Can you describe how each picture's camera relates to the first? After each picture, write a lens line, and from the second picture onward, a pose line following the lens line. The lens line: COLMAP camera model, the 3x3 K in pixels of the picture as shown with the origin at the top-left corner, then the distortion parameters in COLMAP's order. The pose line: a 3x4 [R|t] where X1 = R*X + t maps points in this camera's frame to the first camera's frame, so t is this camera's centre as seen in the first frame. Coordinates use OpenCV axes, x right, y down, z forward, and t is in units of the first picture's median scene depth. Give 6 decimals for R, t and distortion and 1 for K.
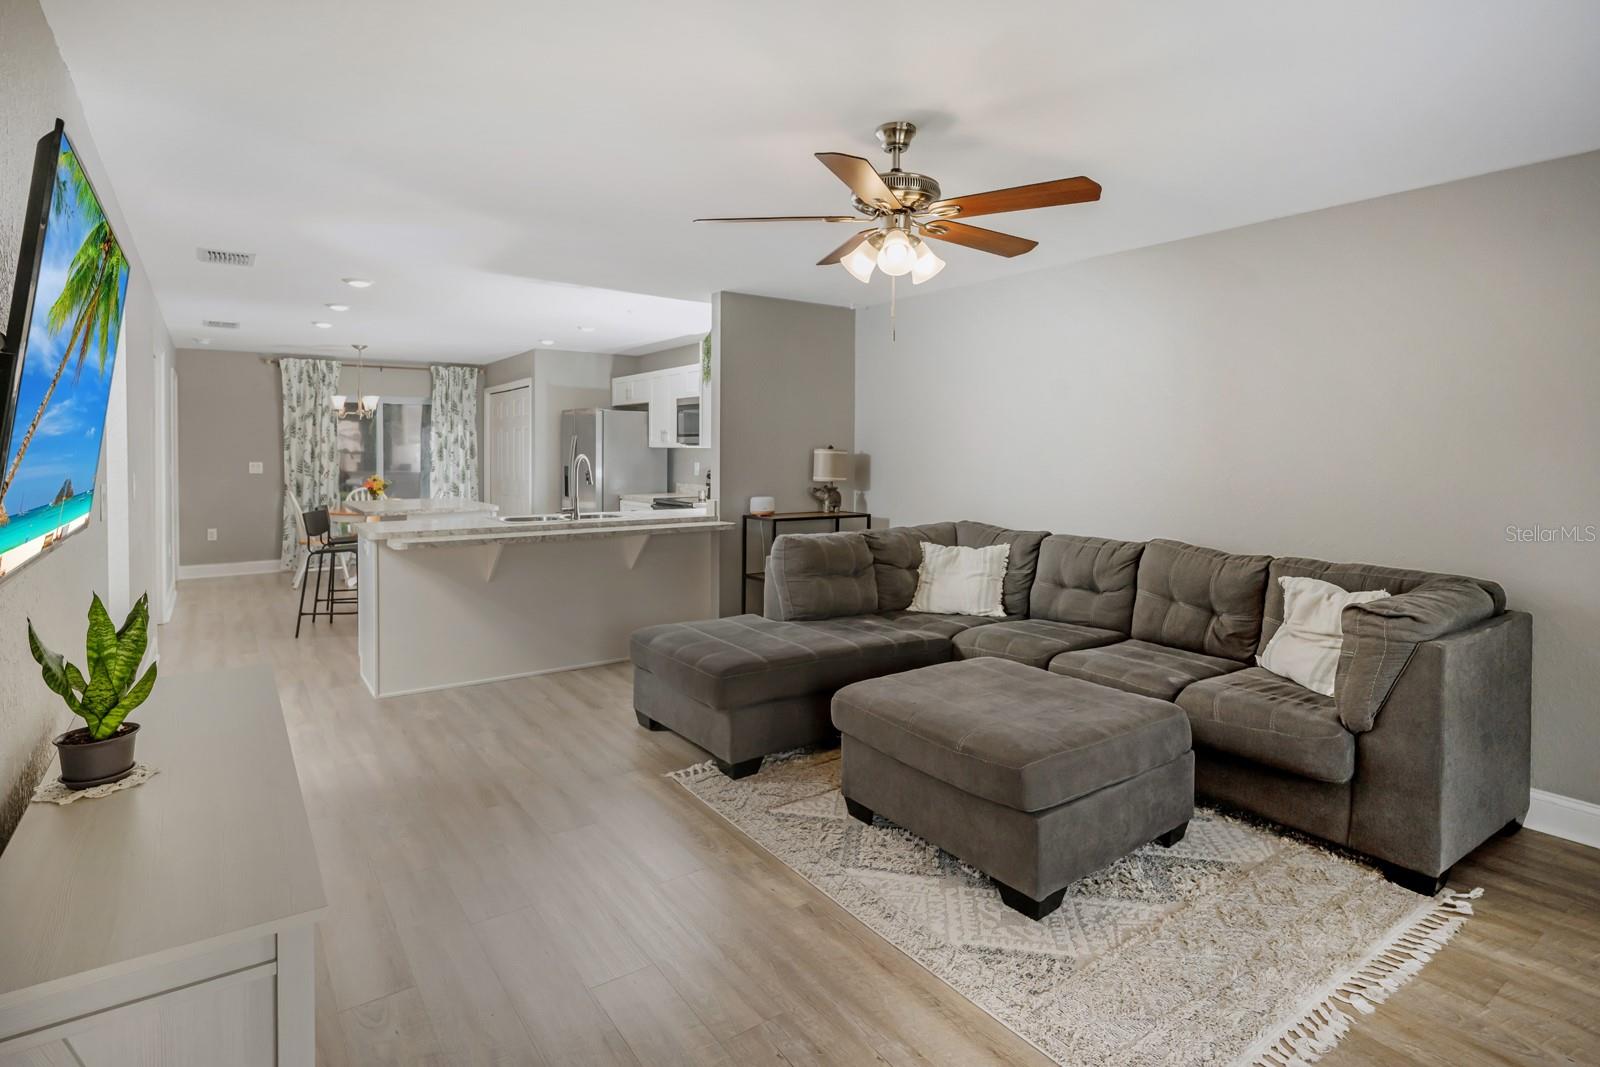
lens RADIAL K [[830.4, 0, 789.7], [0, 830.4, 463.6], [0, 0, 1]] dist [-0.000152, -0.000125]
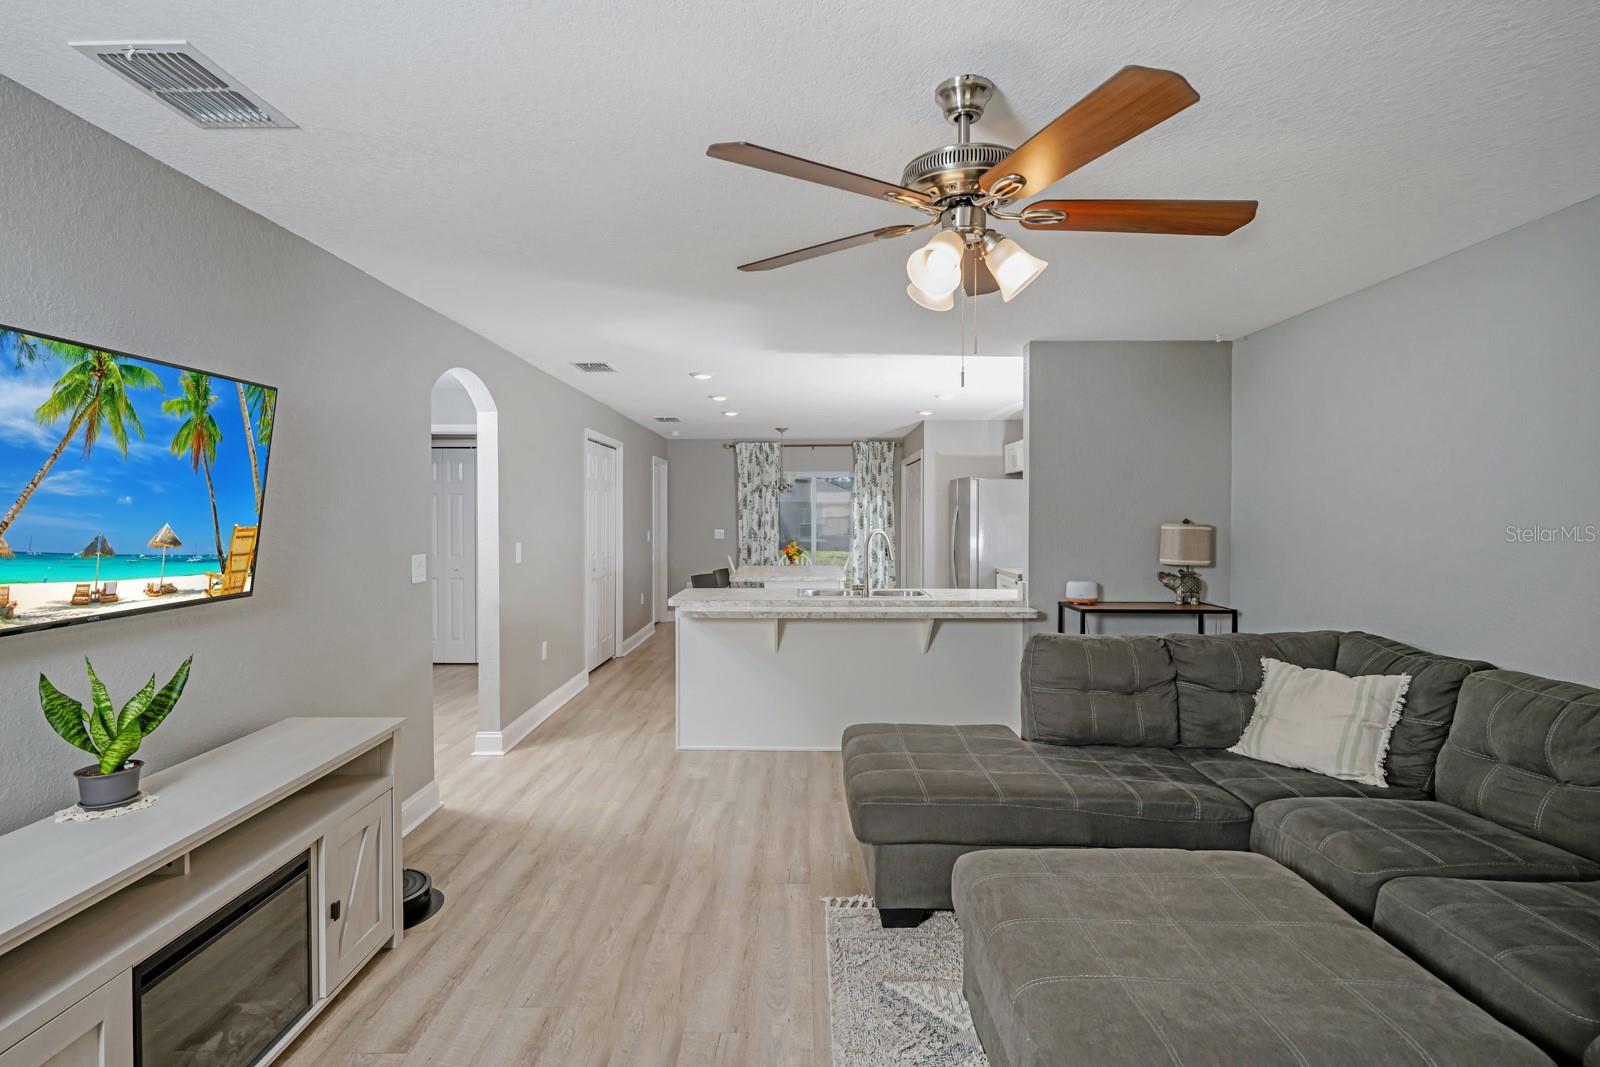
lens RADIAL K [[799.2, 0, 767.8], [0, 799.2, 519.0], [0, 0, 1]] dist [-0.001094, 0.000106]
pose [[0.809079, 0.000955, -0.587699, 0.242682], [-0.007501, 0.999934, -0.008703, -0.017225], [0.587652, 0.011450, 0.809033, 0.216604]]
